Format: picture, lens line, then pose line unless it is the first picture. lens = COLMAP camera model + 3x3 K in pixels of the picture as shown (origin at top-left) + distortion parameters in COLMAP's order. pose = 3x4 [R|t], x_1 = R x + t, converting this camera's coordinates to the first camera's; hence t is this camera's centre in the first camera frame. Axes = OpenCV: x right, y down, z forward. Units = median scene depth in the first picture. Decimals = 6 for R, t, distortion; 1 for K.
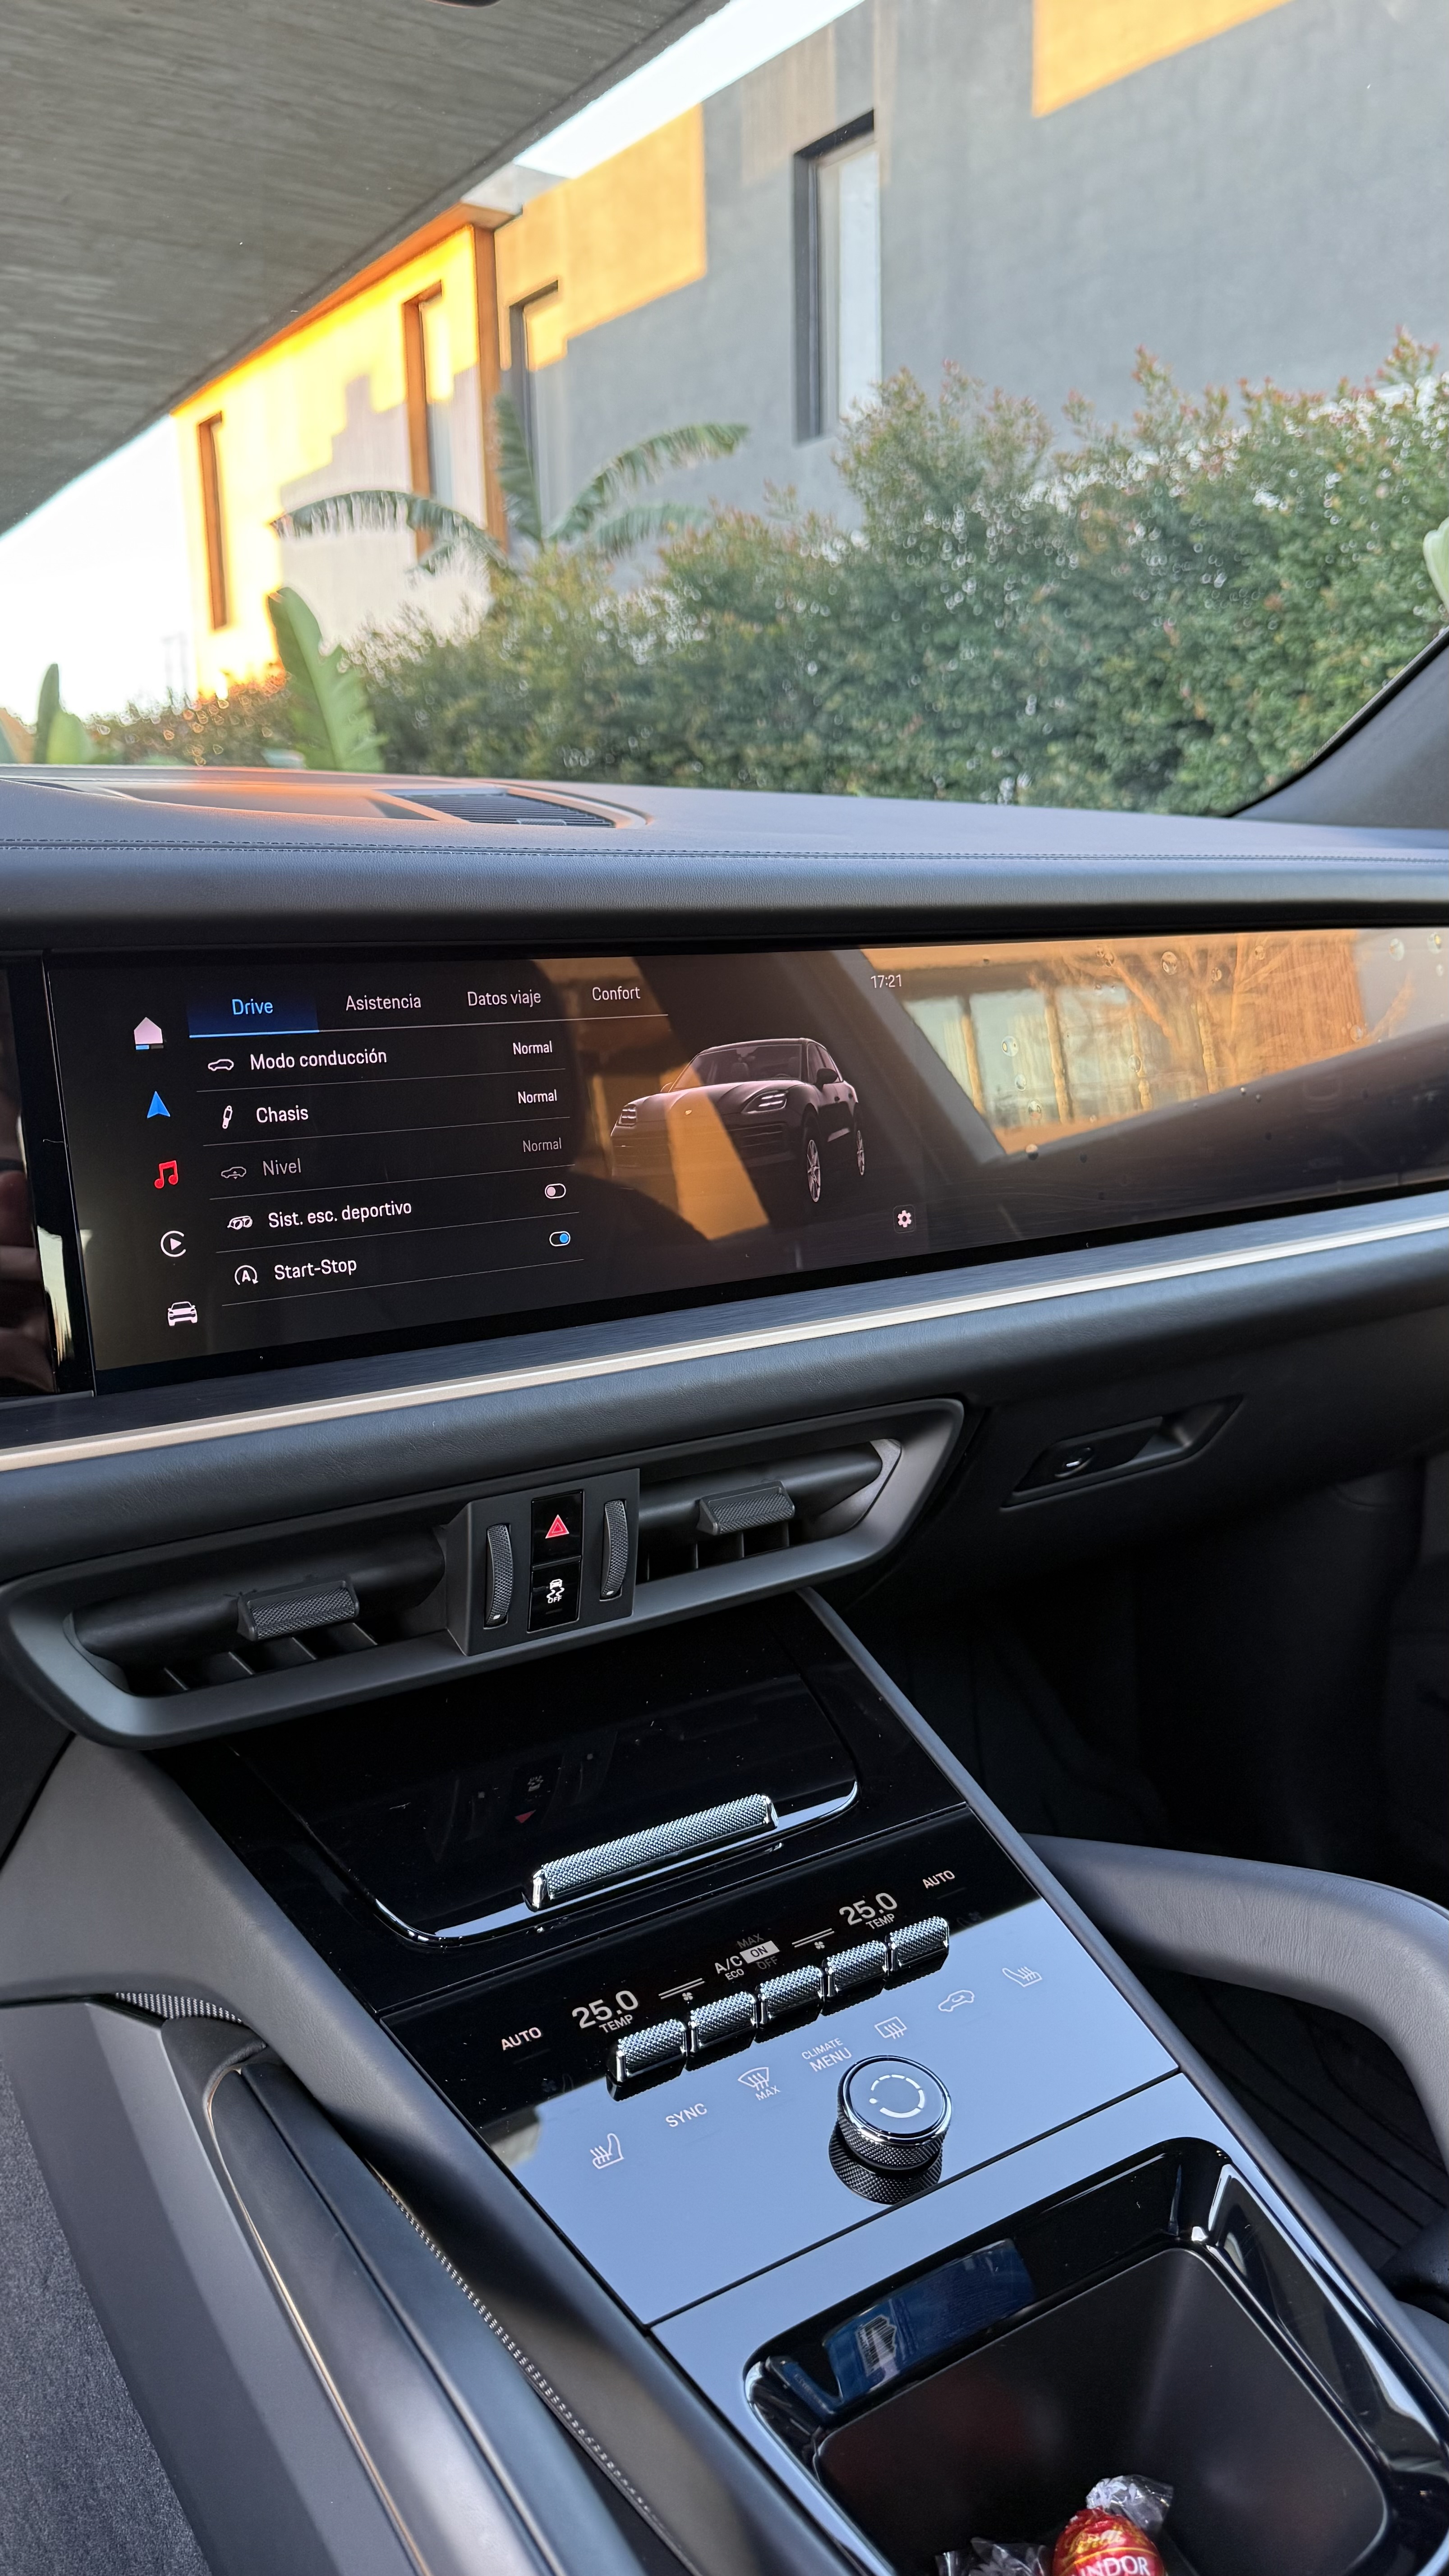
lens RADIAL K [[1876.3, 0, 696.2], [0, 1876.3, 1386.6], [0, 0, 1]] dist [0.010970, -0.029205]
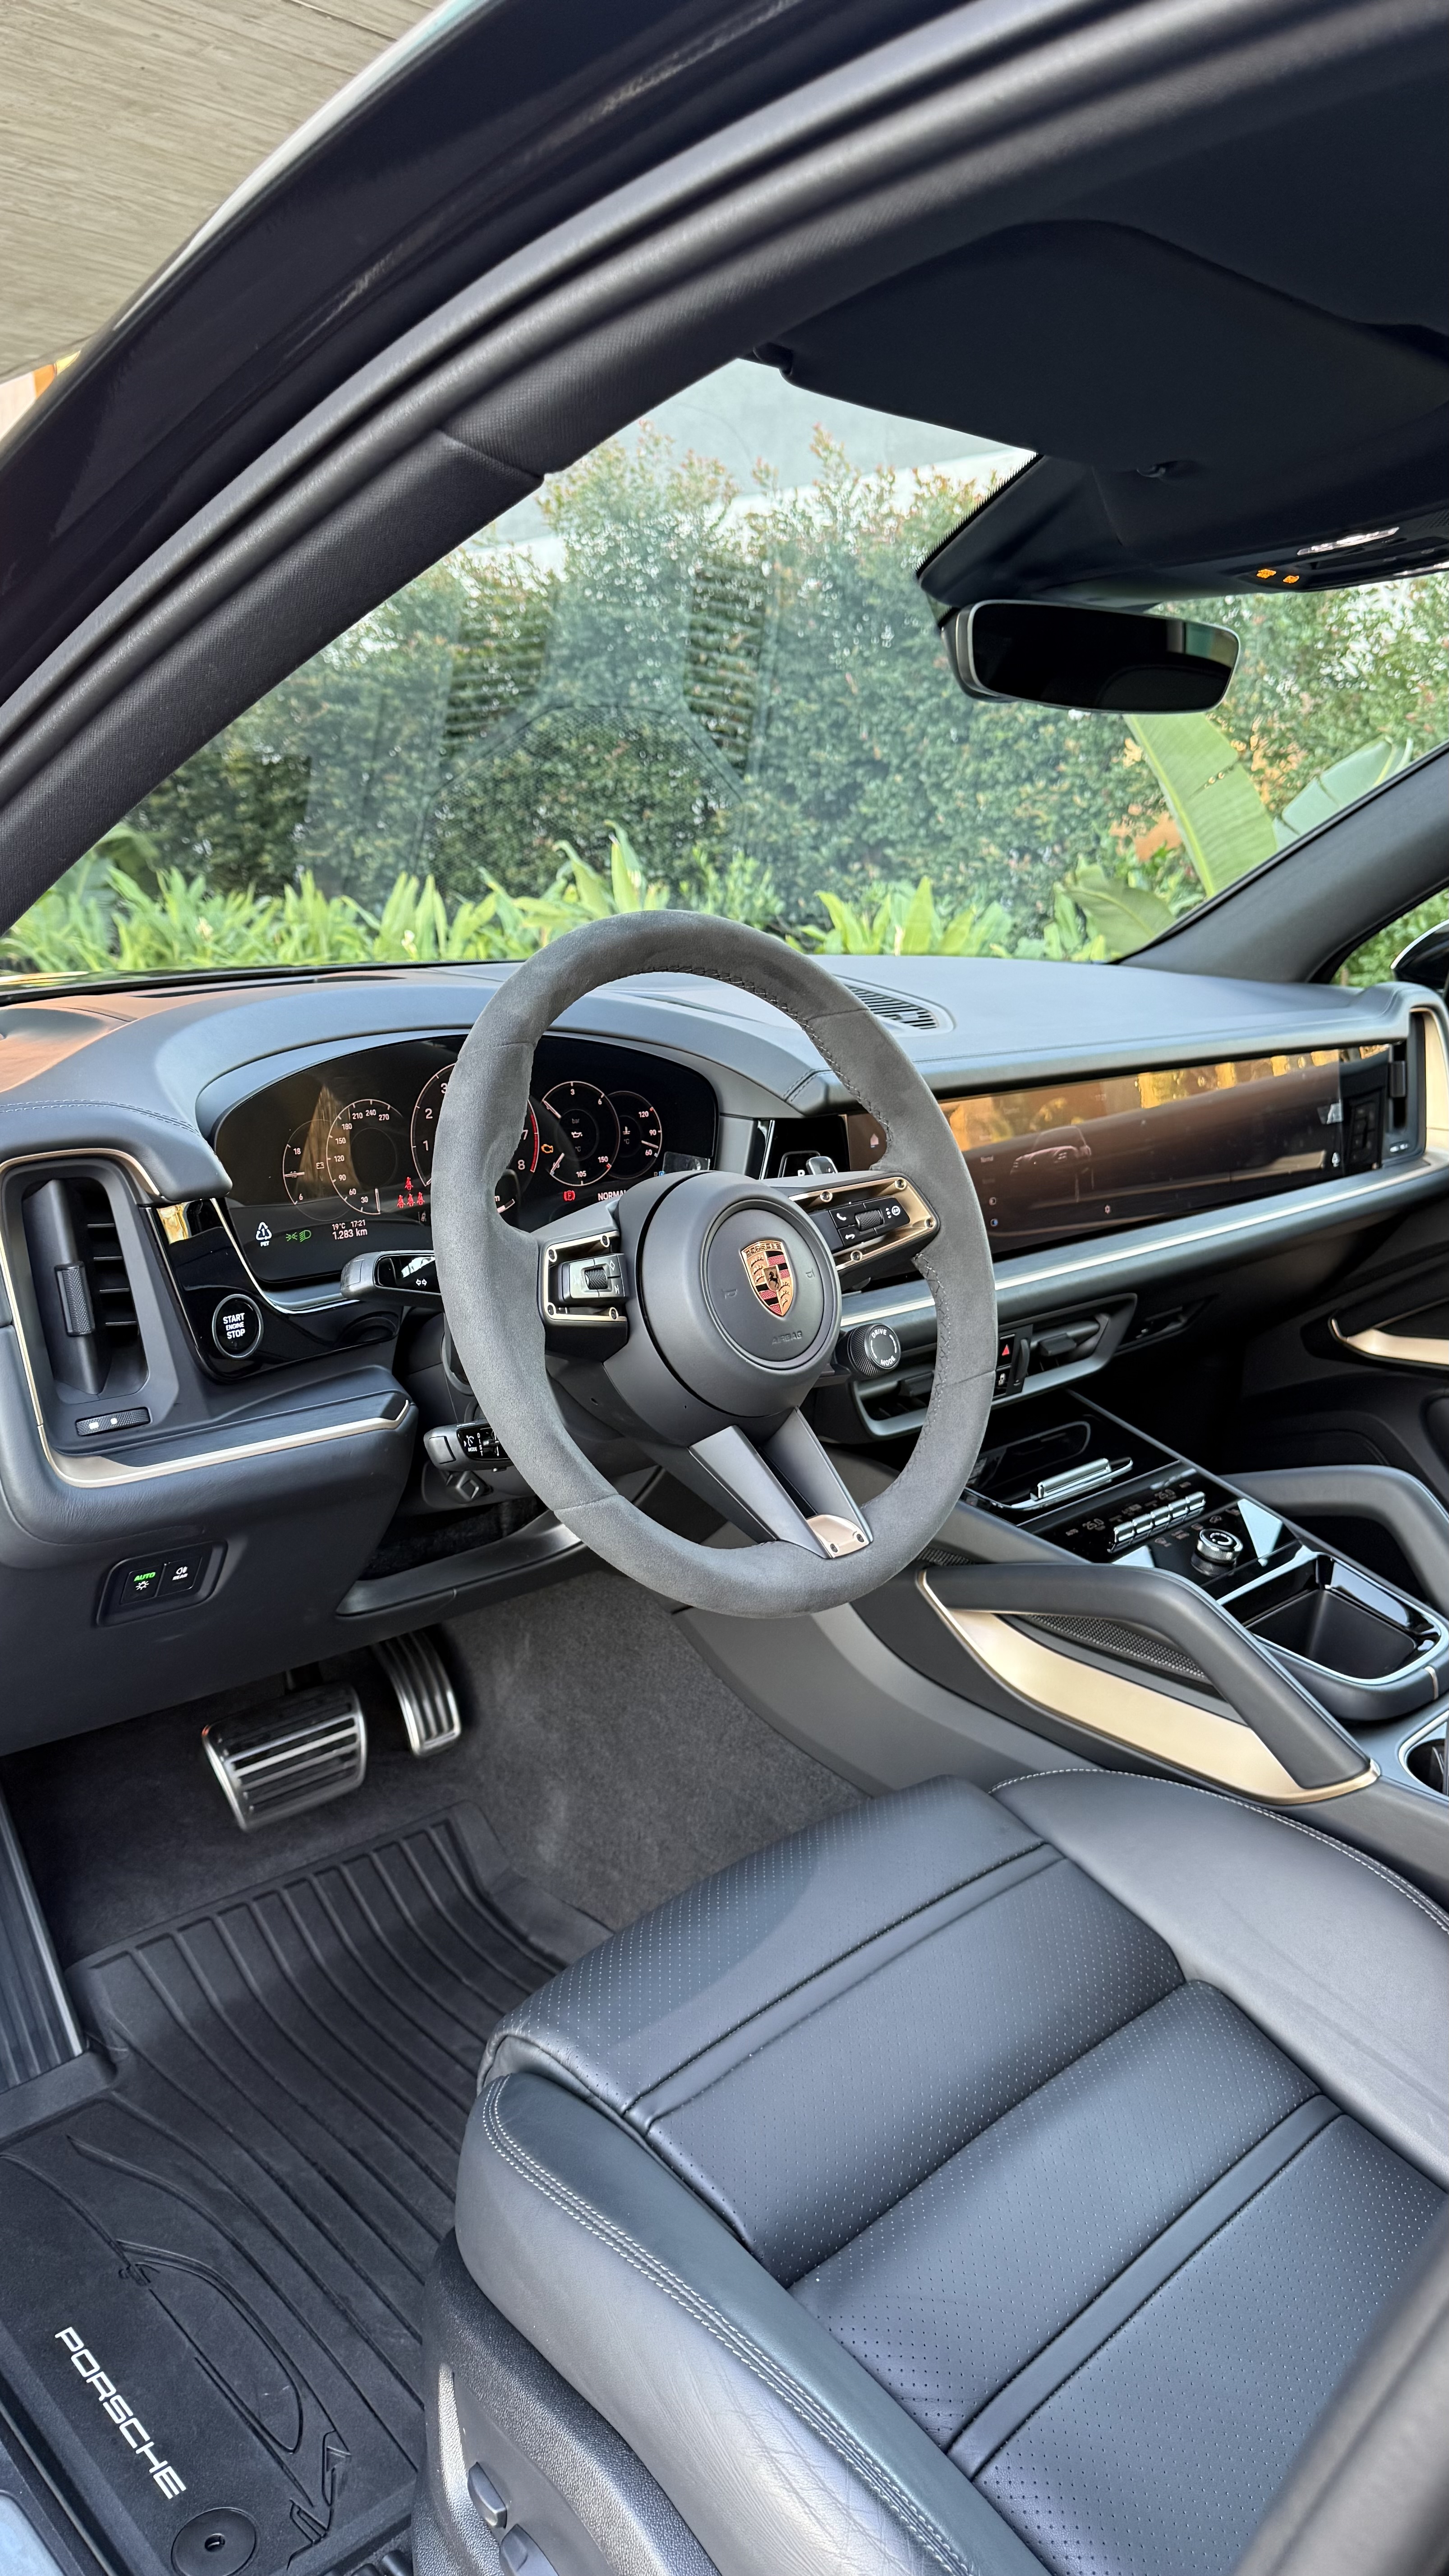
lens RADIAL K [[1876.3, 0, 731.7], [0, 1876.3, 1414.5], [0, 0, 1]] dist [0.010970, -0.029205]
pose [[0.976115, -0.036731, 0.214128, -0.075133], [0.031370, 0.999105, 0.028379, 0.006494], [-0.214978, -0.020984, 0.976393, -0.099906]]
